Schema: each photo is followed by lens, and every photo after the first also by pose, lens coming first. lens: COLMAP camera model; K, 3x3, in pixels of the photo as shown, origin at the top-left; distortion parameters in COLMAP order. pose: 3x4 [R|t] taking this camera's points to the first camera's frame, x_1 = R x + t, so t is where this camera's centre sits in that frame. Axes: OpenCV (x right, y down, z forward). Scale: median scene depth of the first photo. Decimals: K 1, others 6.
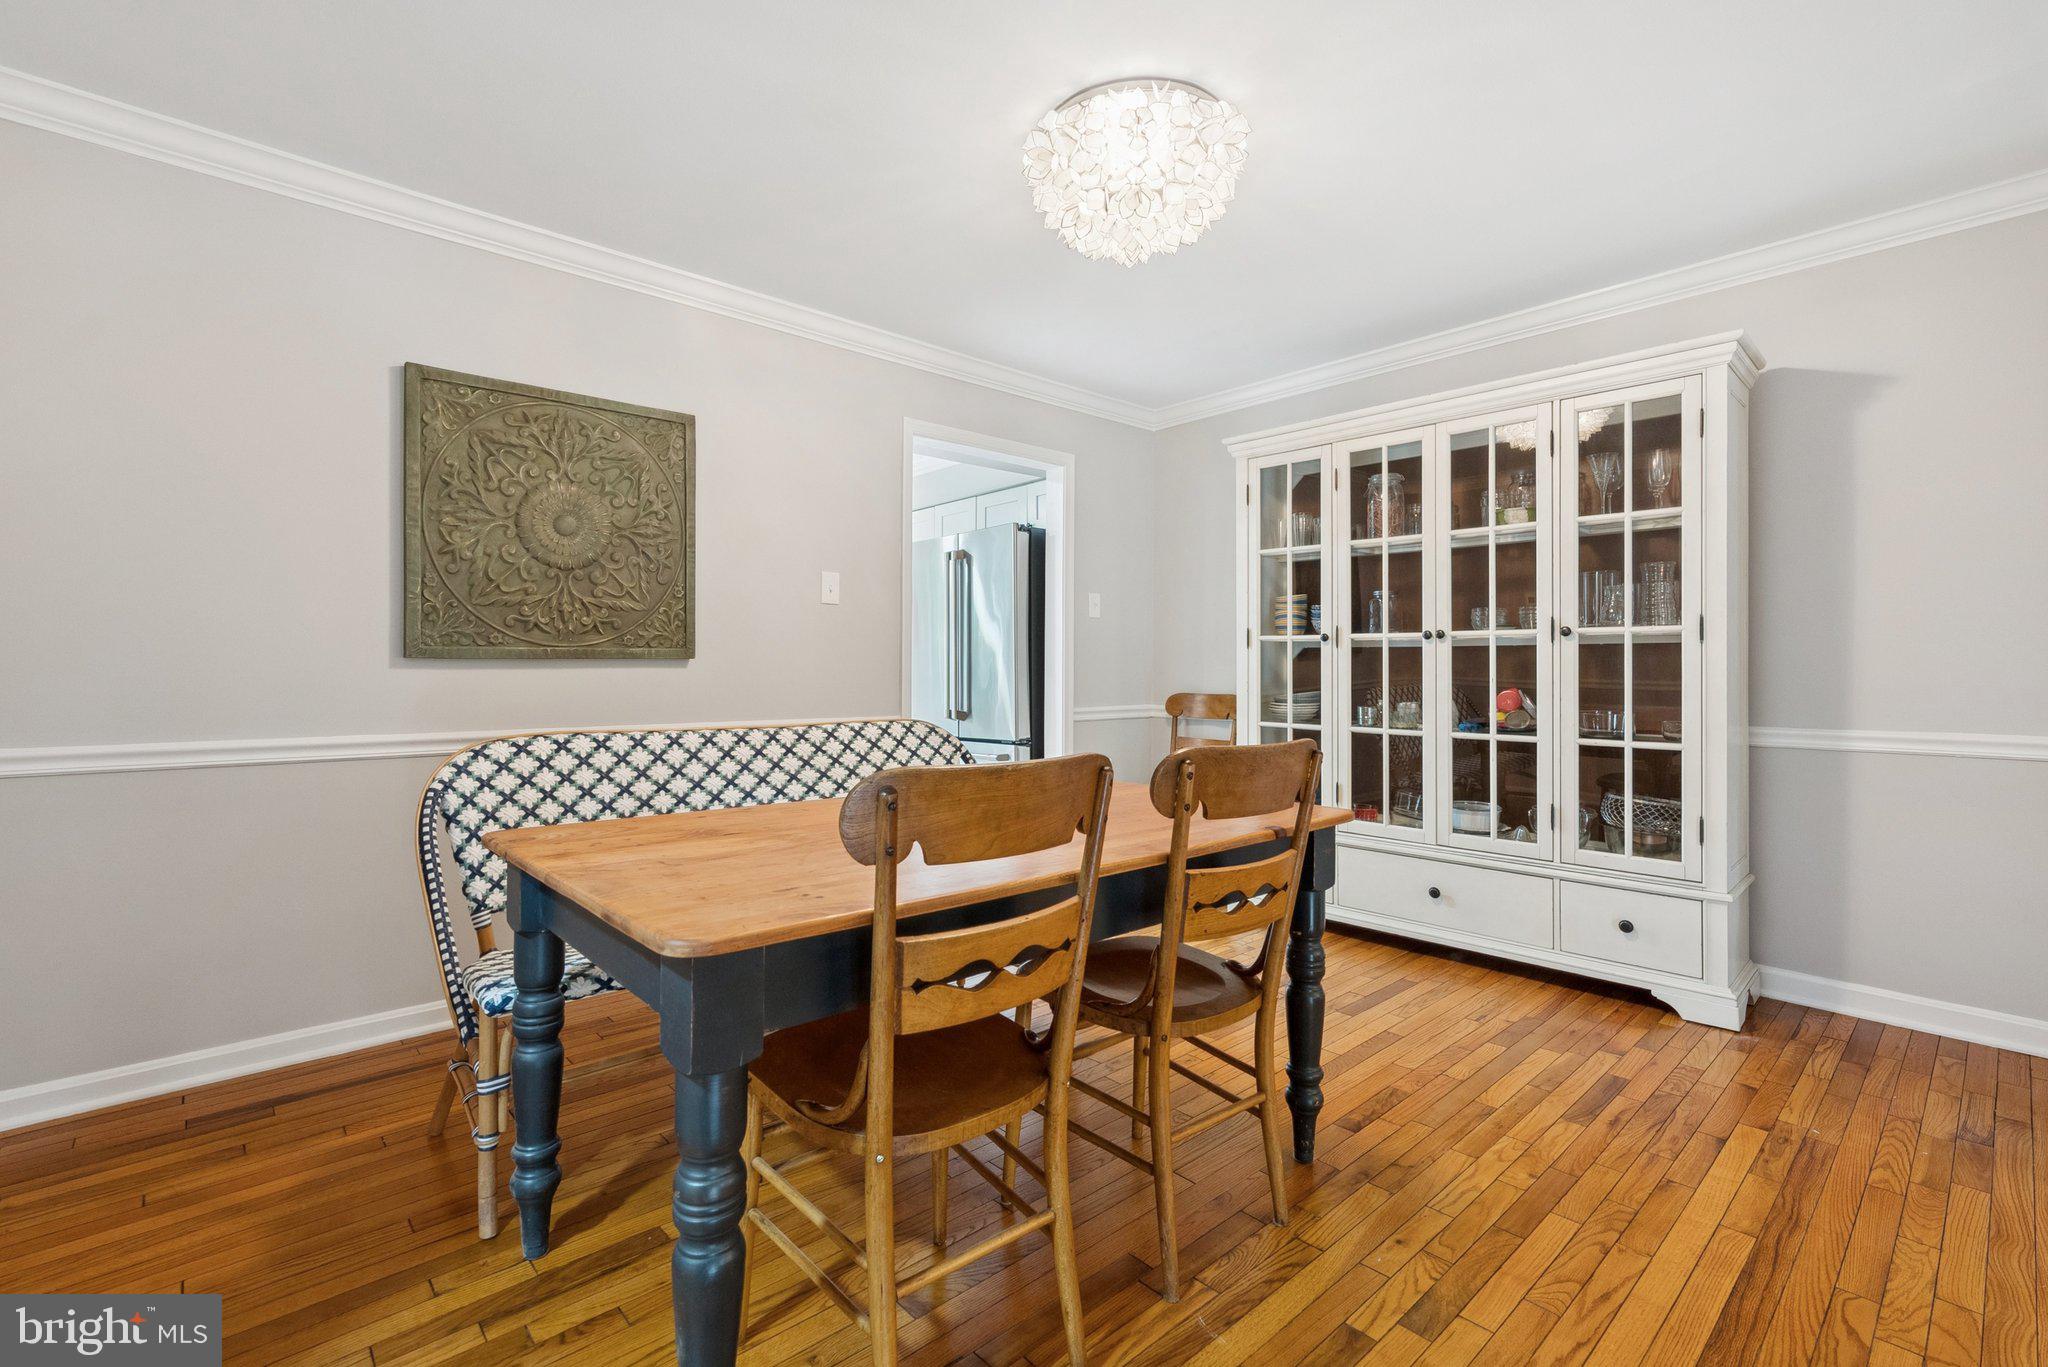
lens RADIAL K [[901.0, 0, 1024.0], [0, 901.0, 683.5], [0, 0, 1]] dist [-0.000905, -0.000033]
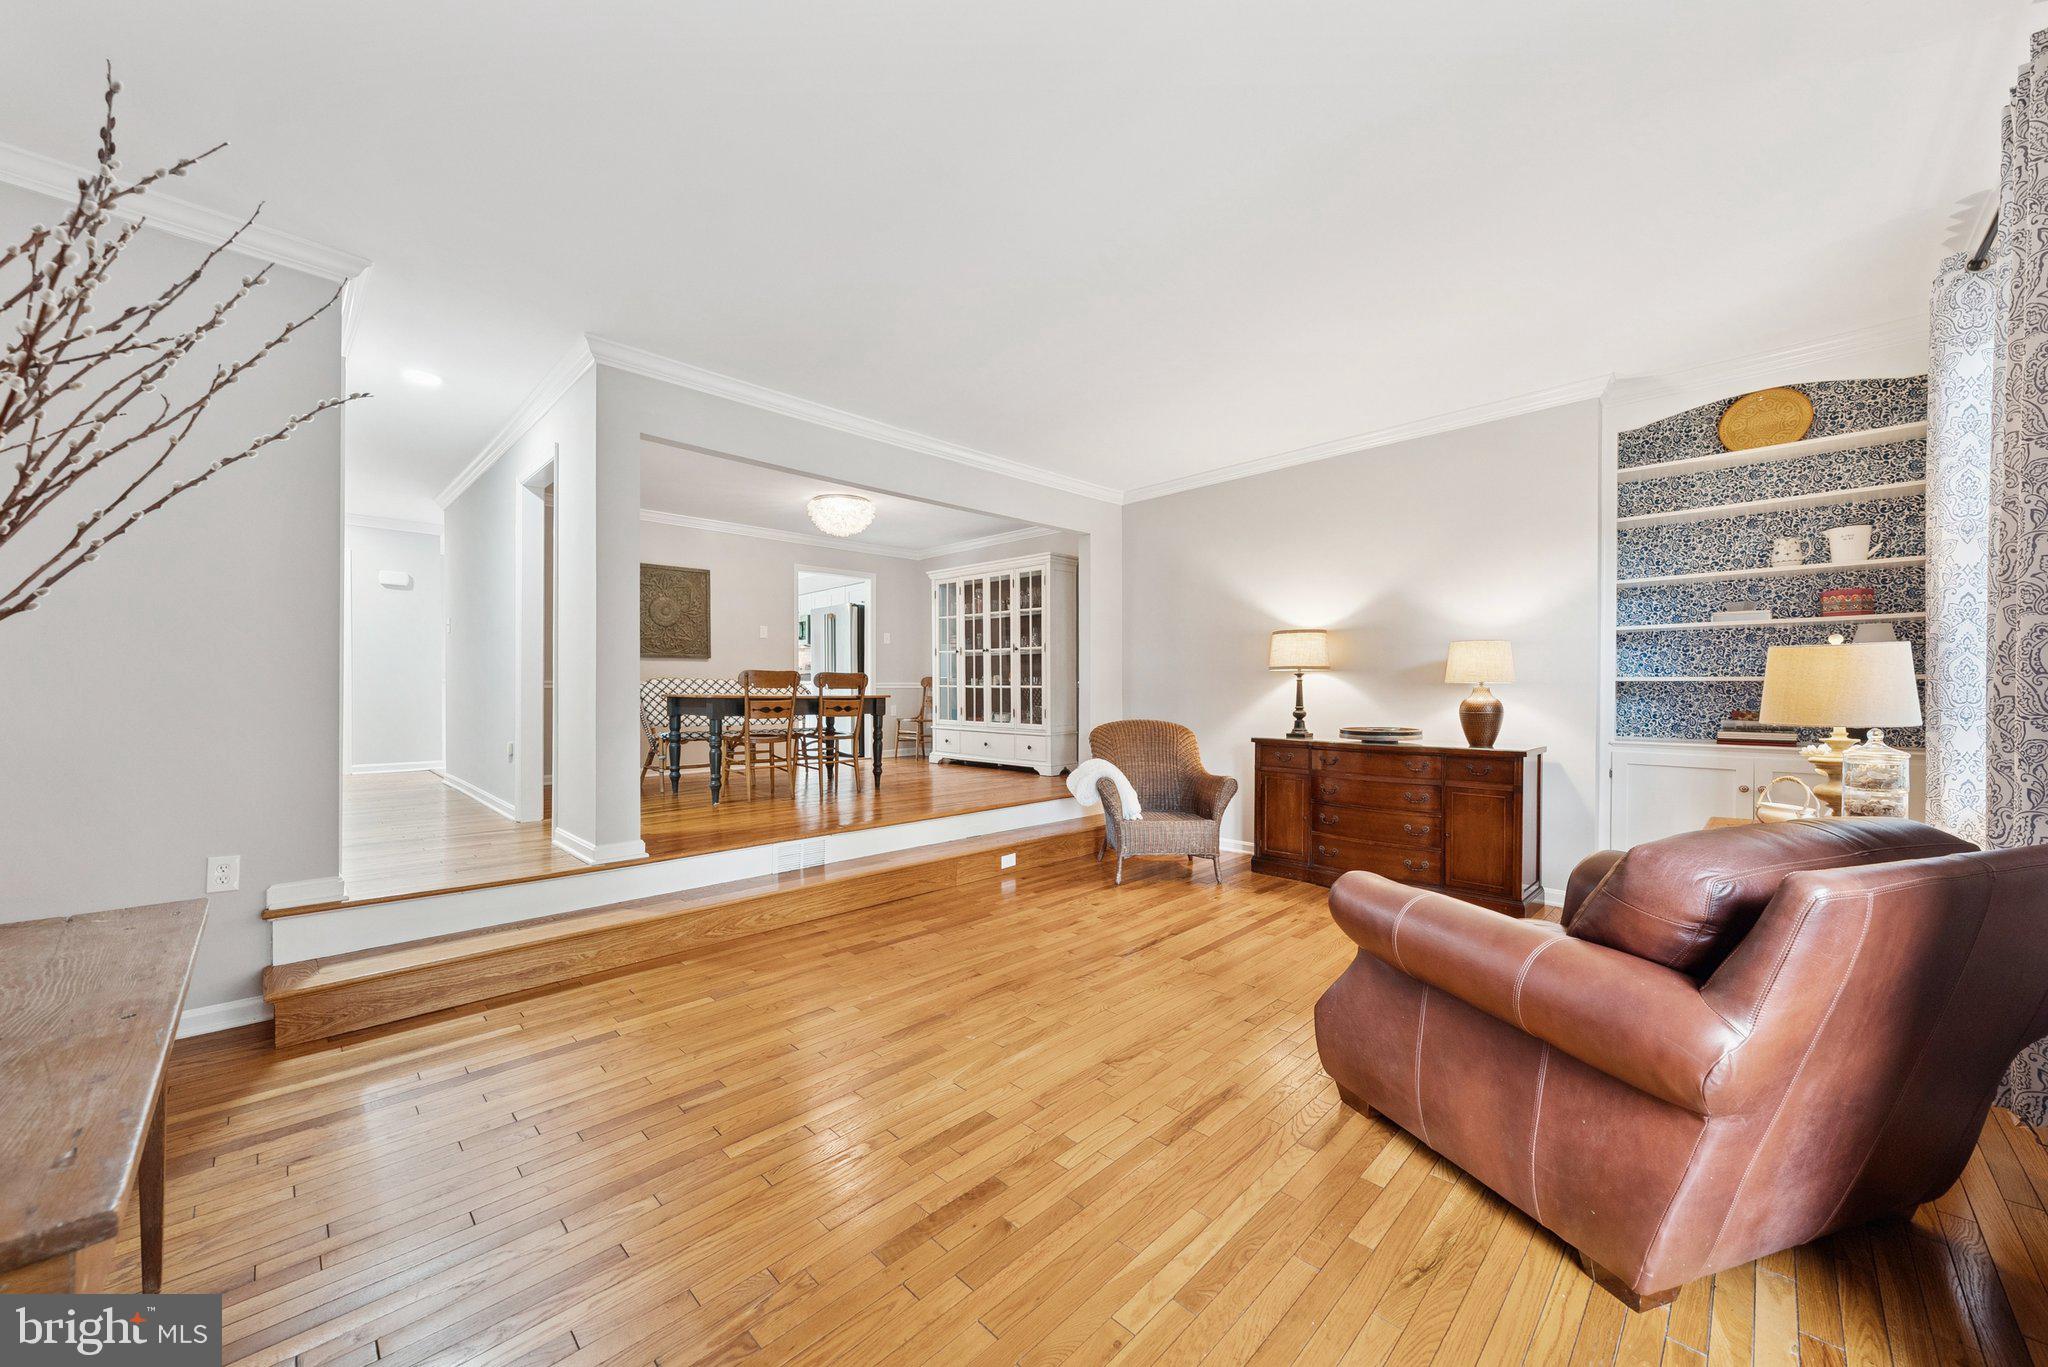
lens RADIAL K [[754.1, 0, 1015.0], [0, 754.1, 691.2], [0, 0, 1]] dist [-0.001336, -0.000236]
pose [[0.999107, 0.000509, 0.042245, 0.479755], [-0.000128, 0.999959, -0.009018, 0.095650], [-0.042248, 0.009005, 0.999067, -1.370962]]
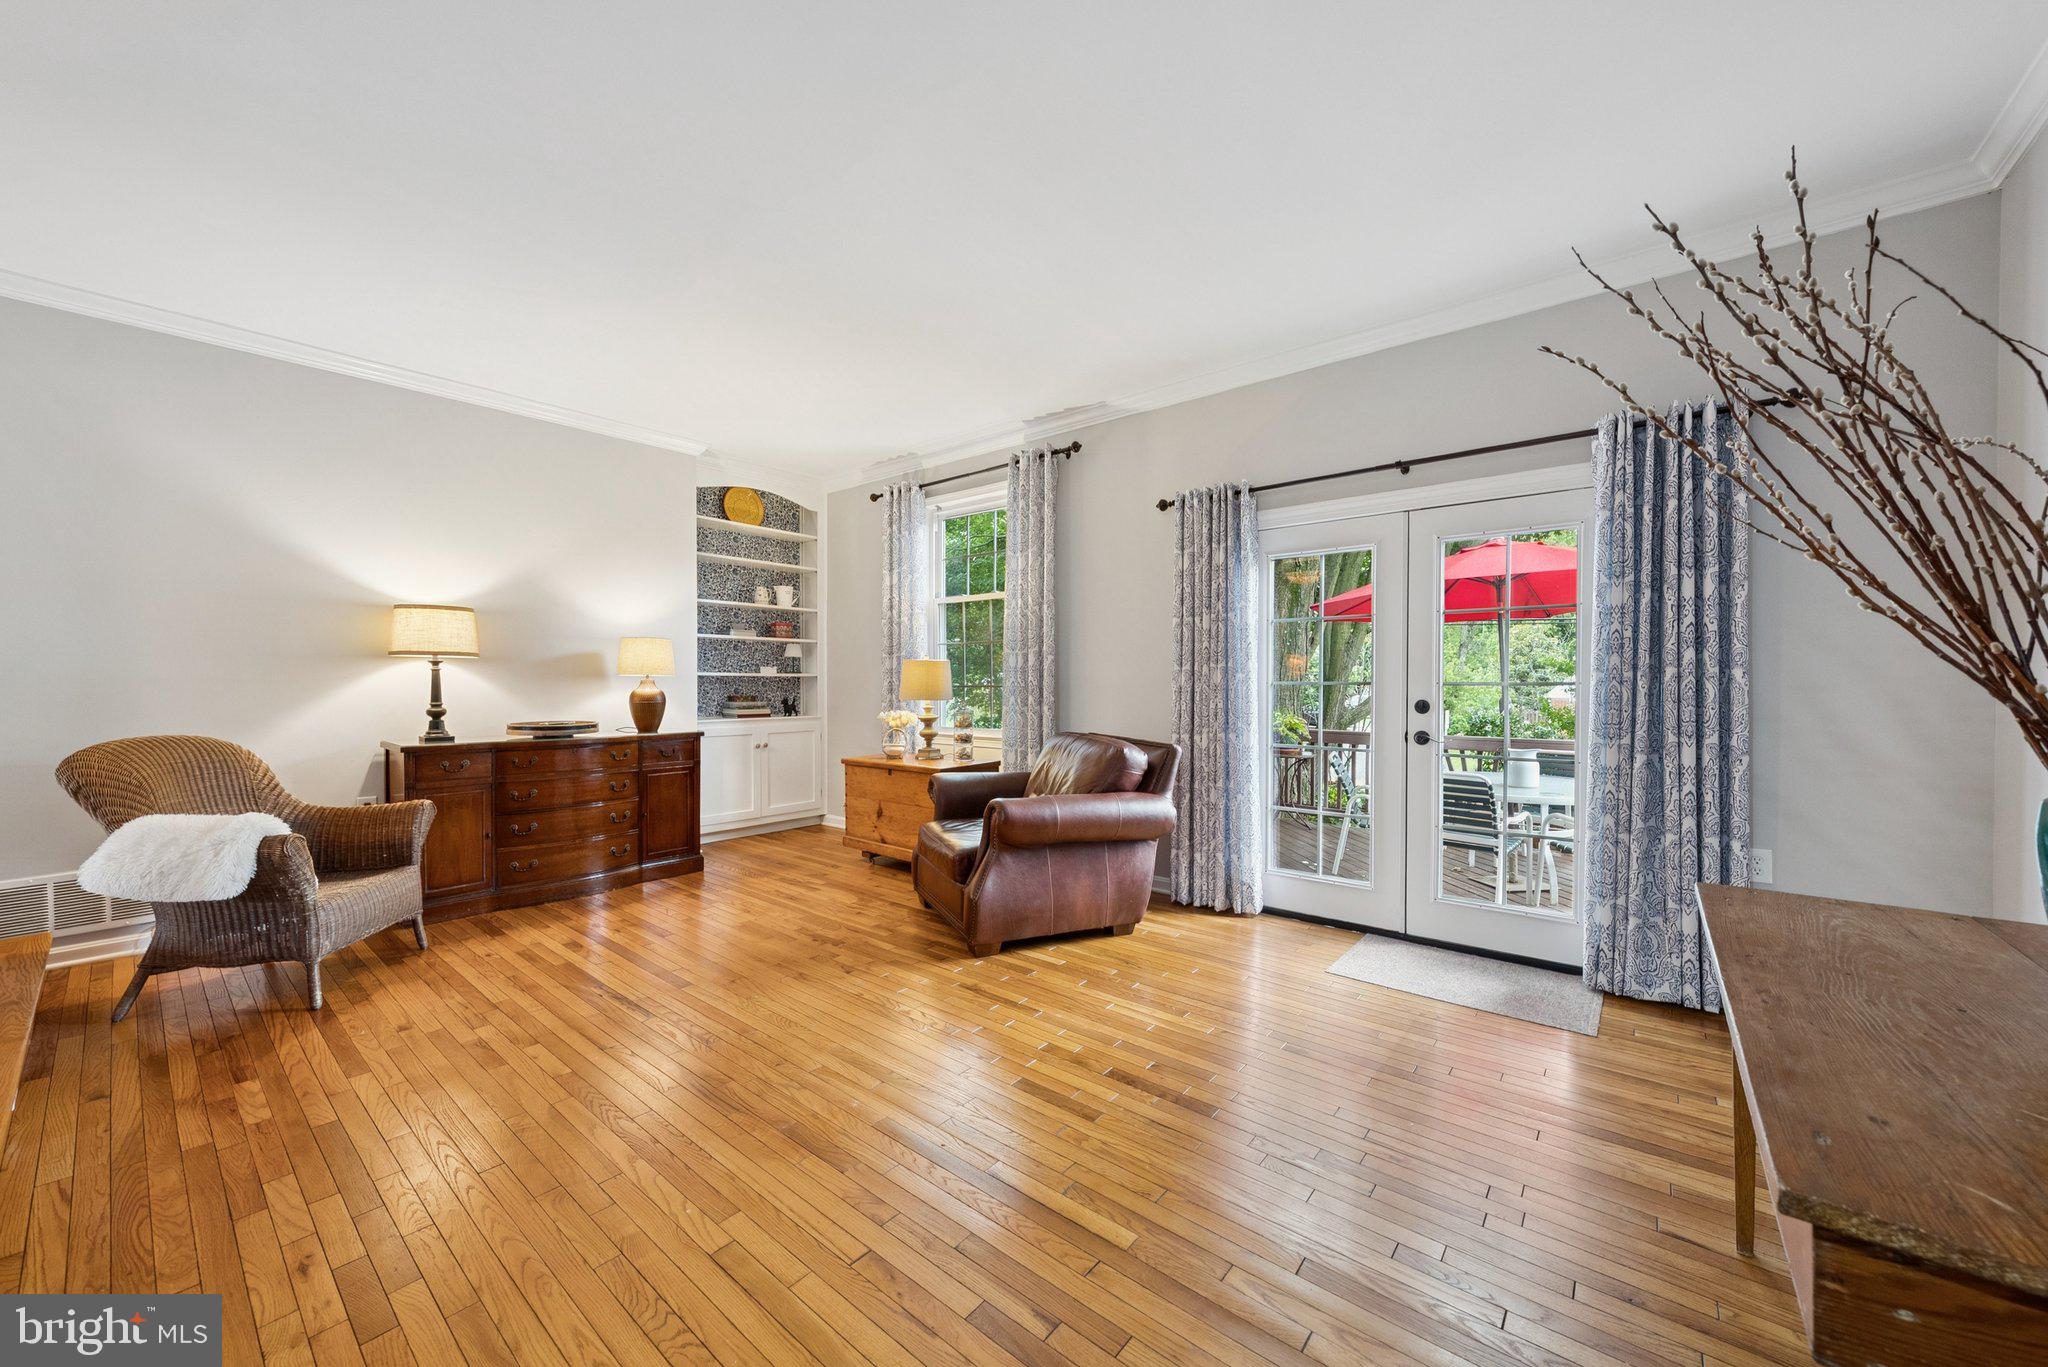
lens RADIAL K [[754.1, 0, 1015.0], [0, 754.1, 691.2], [0, 0, 1]] dist [-0.001336, -0.000236]
pose [[-0.138115, -0.013165, 0.990329, -0.246860], [0.007699, 0.999867, 0.014366, 0.083639], [-0.990386, 0.009609, -0.137995, -0.570409]]
